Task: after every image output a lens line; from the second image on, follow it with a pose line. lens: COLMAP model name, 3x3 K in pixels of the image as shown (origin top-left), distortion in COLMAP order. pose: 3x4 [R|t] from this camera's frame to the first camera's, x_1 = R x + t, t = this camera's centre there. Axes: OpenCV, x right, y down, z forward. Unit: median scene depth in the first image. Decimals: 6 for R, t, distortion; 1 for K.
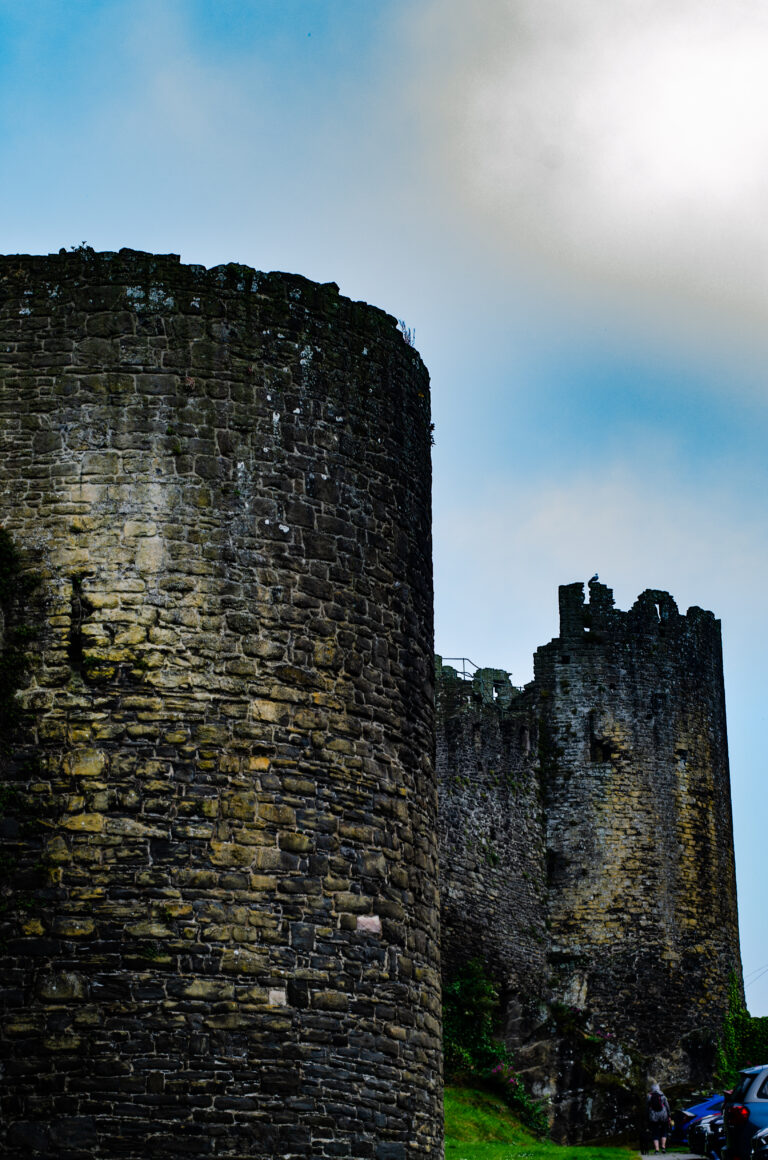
lens RADIAL K [[2421.7, 0, 384.0], [0, 2421.7, 580.0], [0, 0, 1]] dist [-0.136304, -0.016545]
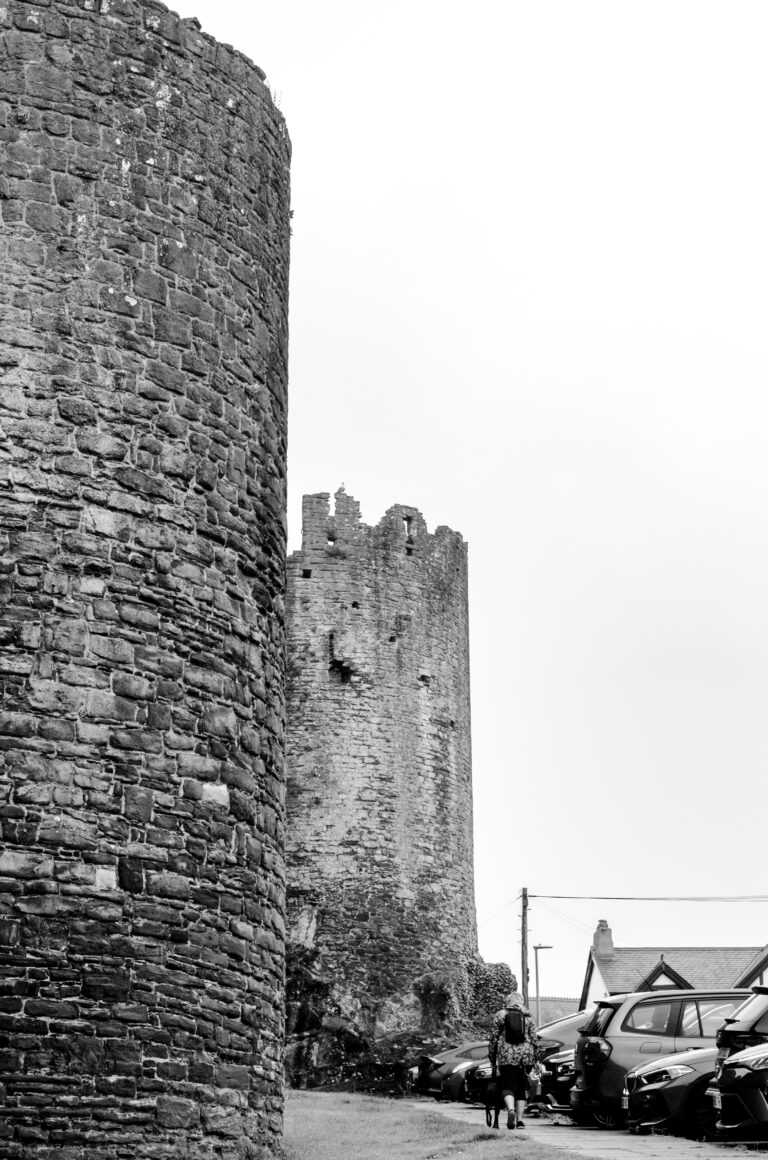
lens RADIAL K [[2421.7, 0, 384.0], [0, 2421.7, 580.0], [0, 0, 1]] dist [-0.136304, -0.016545]
pose [[0.989148, 0.051660, 0.137543, -0.063641], [-0.054090, 0.998438, 0.013982, 0.055600], [-0.136606, -0.021270, 0.990397, 0.191852]]
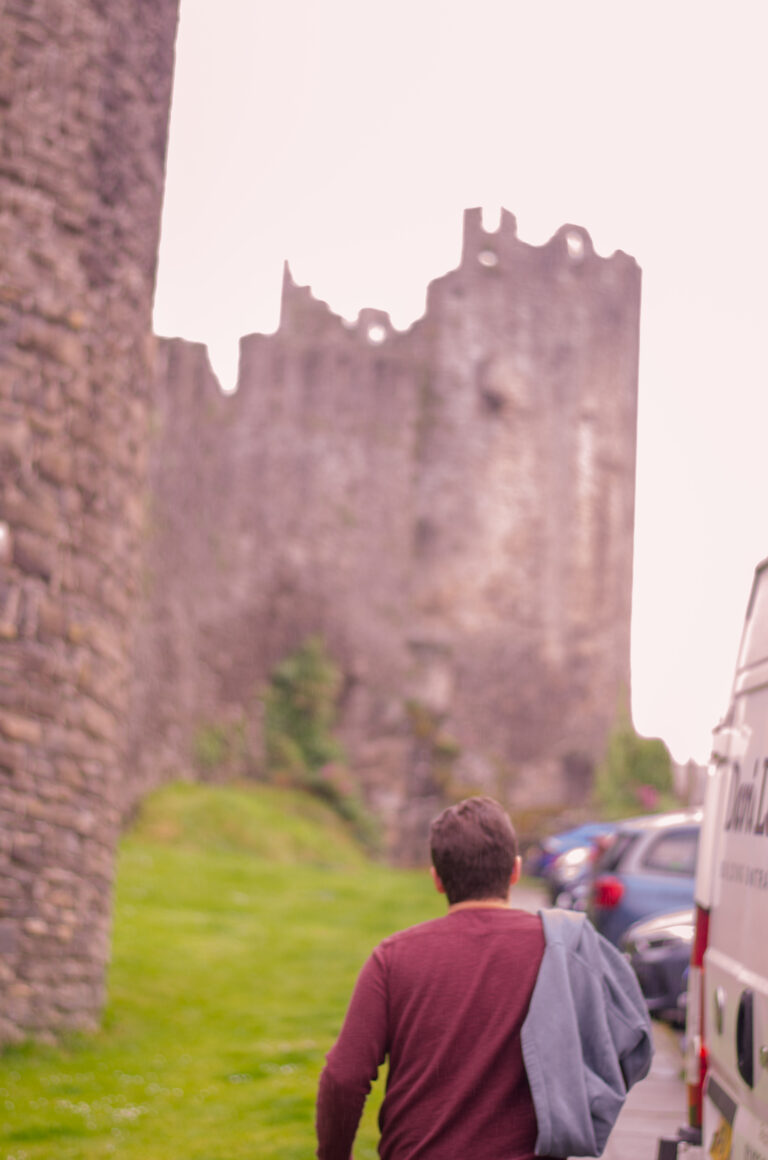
lens RADIAL K [[2421.7, 0, 384.0], [0, 2421.7, 580.0], [0, 0, 1]] dist [-0.136304, -0.016545]
pose [[0.996123, 0.078715, 0.039268, 0.064289], [-0.083138, 0.988300, 0.127871, 0.070313], [-0.028743, -0.130640, 0.991013, 0.425090]]
